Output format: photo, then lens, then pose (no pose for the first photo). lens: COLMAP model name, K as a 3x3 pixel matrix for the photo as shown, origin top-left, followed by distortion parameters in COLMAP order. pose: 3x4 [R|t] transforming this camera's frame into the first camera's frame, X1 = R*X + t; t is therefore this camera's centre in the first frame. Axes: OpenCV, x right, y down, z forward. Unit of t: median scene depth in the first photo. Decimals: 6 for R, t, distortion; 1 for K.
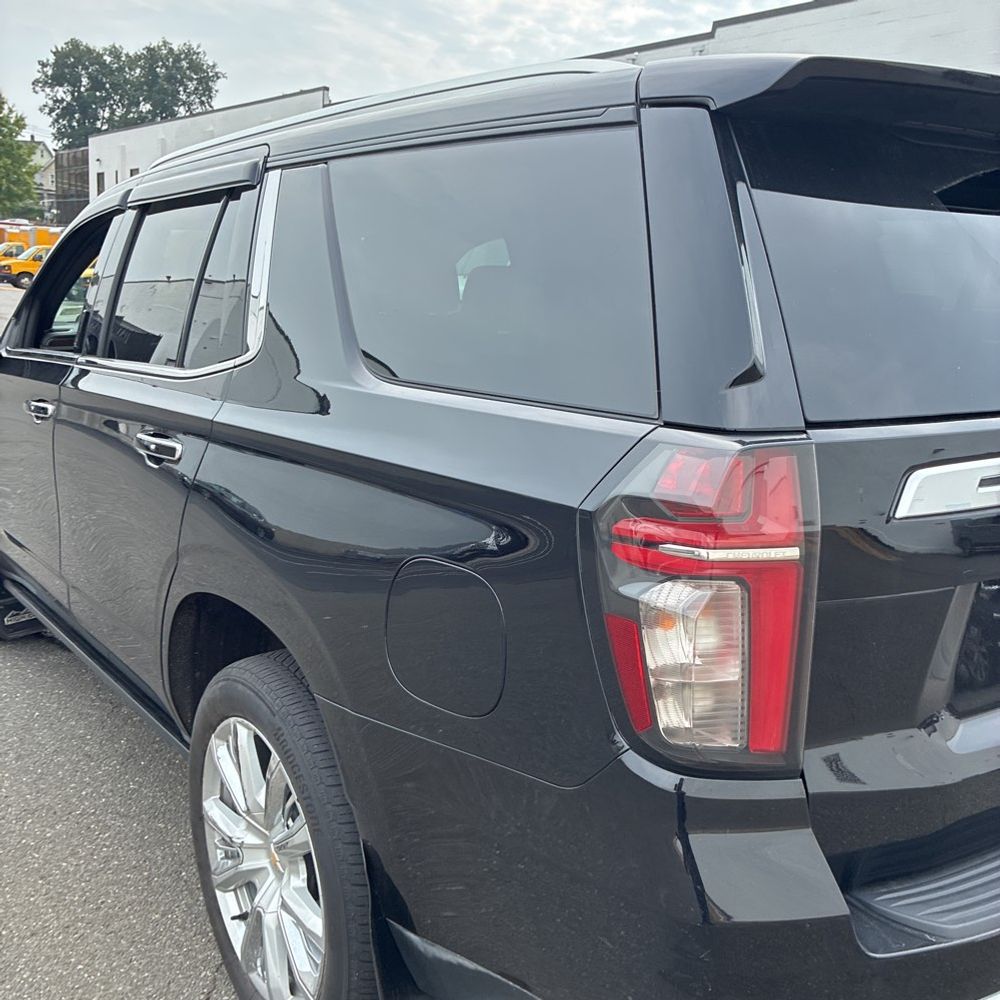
lens RADIAL K [[1019.3, 0, 529.8], [0, 1019.3, 496.7], [0, 0, 1]] dist [0.019693, 0.000000]
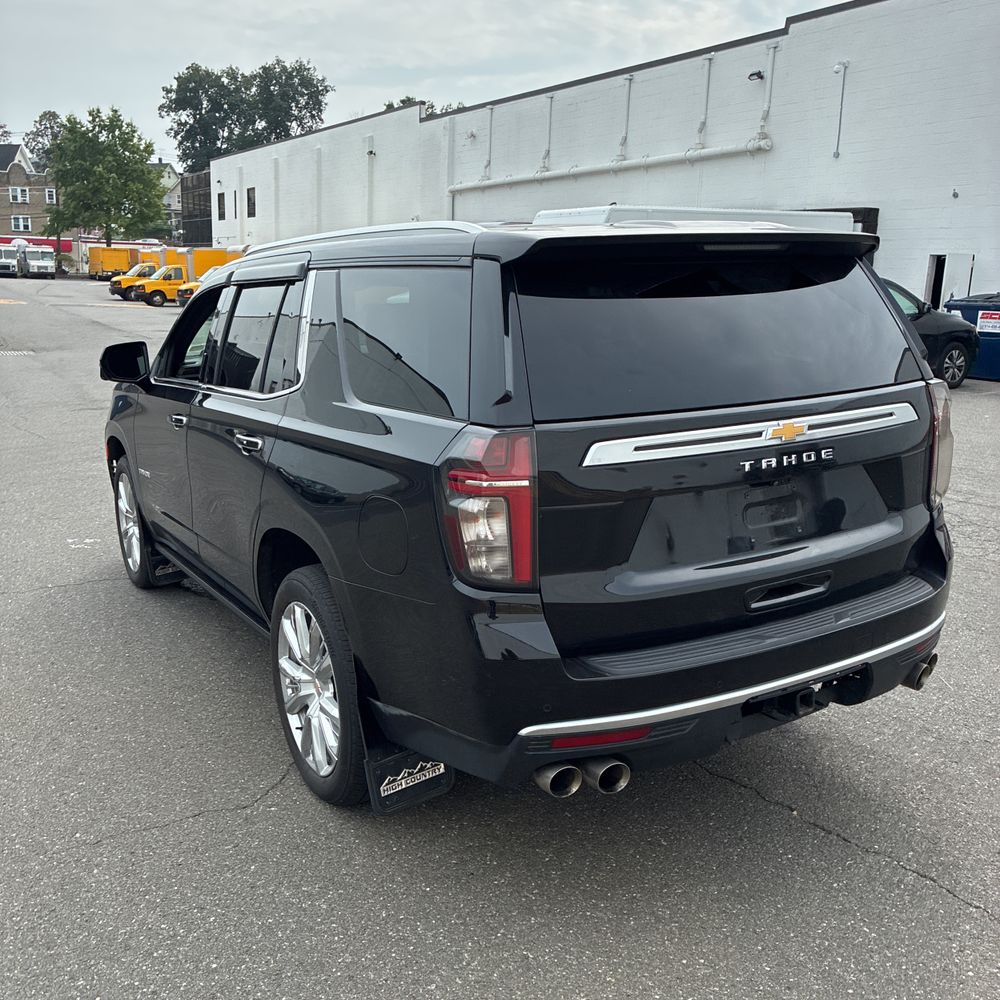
lens RADIAL K [[1019.3, 0, 492.0], [0, 1019.3, 511.6], [0, 0, 1]] dist [0.019693, 0.000000]
pose [[0.989682, -0.011149, -0.142846, 0.272596], [0.013710, 0.999762, 0.016961, 0.042658], [0.142623, -0.018744, 0.989600, -0.602341]]
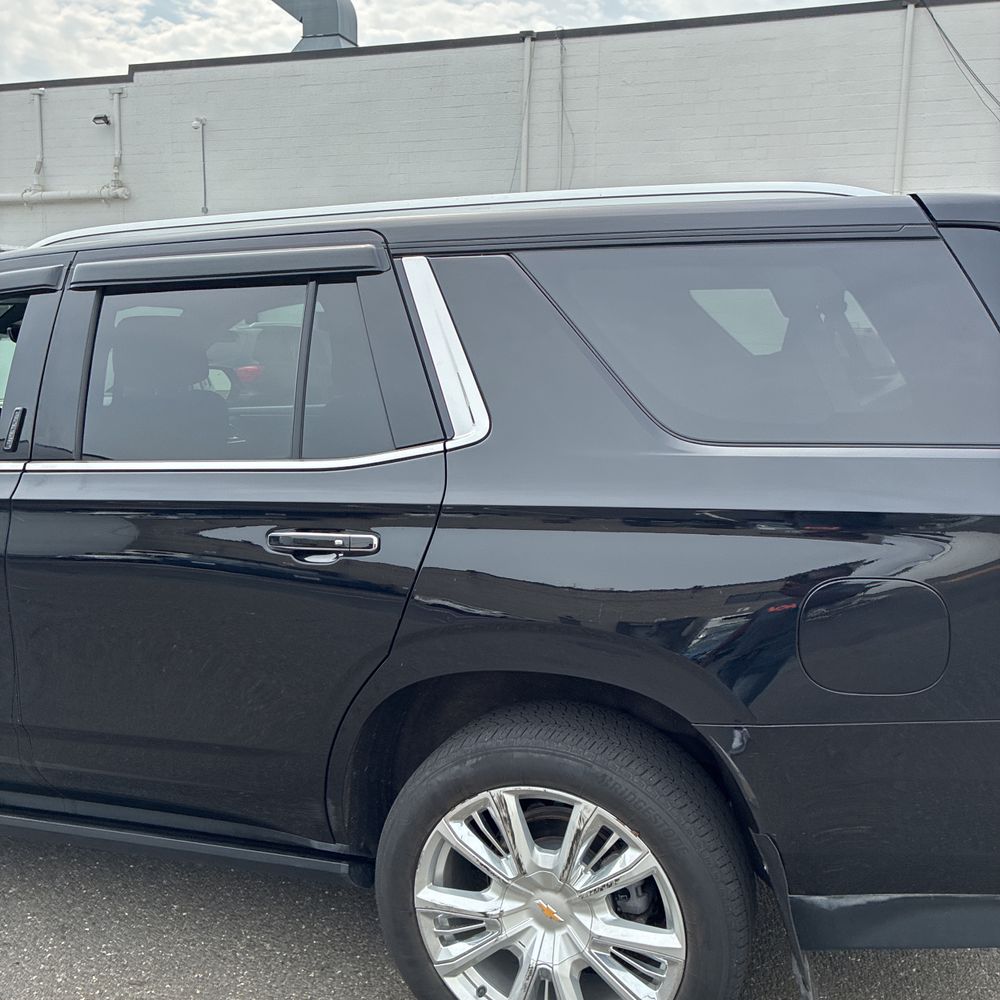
lens RADIAL K [[1019.3, 0, 508.2], [0, 1019.3, 504.2], [0, 0, 1]] dist [0.019693, 0.000000]
pose [[0.851735, -0.124482, 0.508971, -0.749733], [0.140715, 0.990028, 0.006657, -0.070772], [-0.504724, 0.065950, 0.860758, 0.091984]]
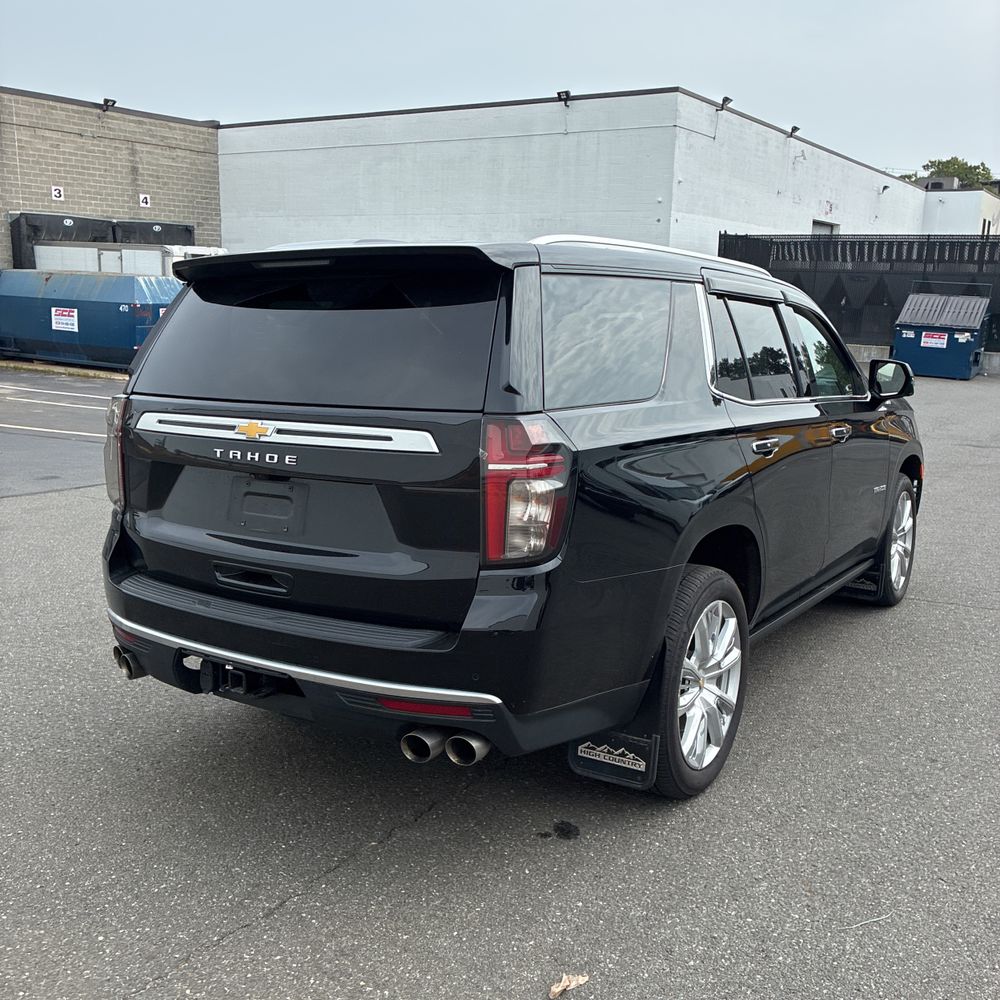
lens RADIAL K [[1019.3, 0, 500.2], [0, 1019.3, 498.9], [0, 0, 1]] dist [0.019693, 0.000000]
pose [[0.332502, 0.138457, -0.932884, 1.899506], [-0.195269, 0.977837, 0.075530, -0.111476], [0.922666, 0.157049, 0.352169, 0.562061]]
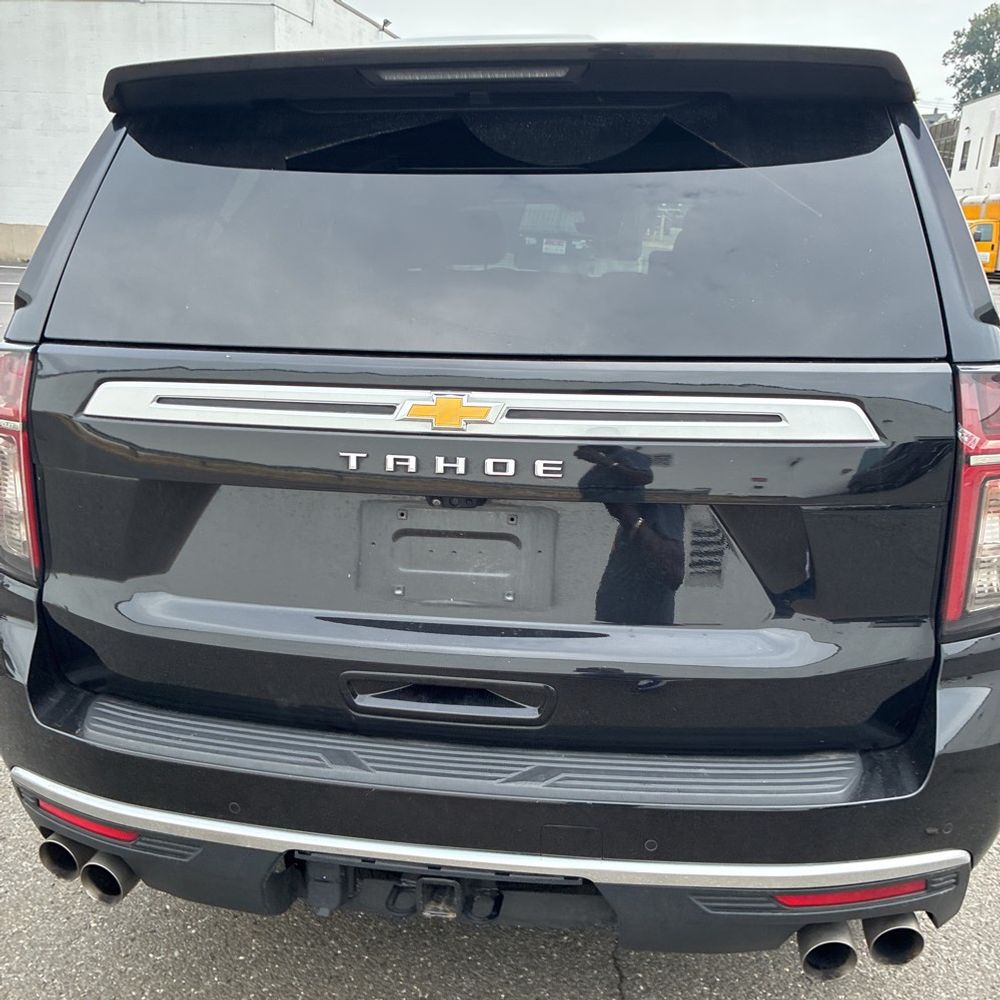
lens RADIAL K [[1019.3, 0, 515.1], [0, 1019.3, 507.0], [0, 0, 1]] dist [0.019693, 0.000000]
pose [[0.689539, 0.172239, -0.703470, 0.995687], [-0.147036, 0.984374, 0.096893, -0.042149], [0.709166, 0.036624, 0.704089, 0.269211]]
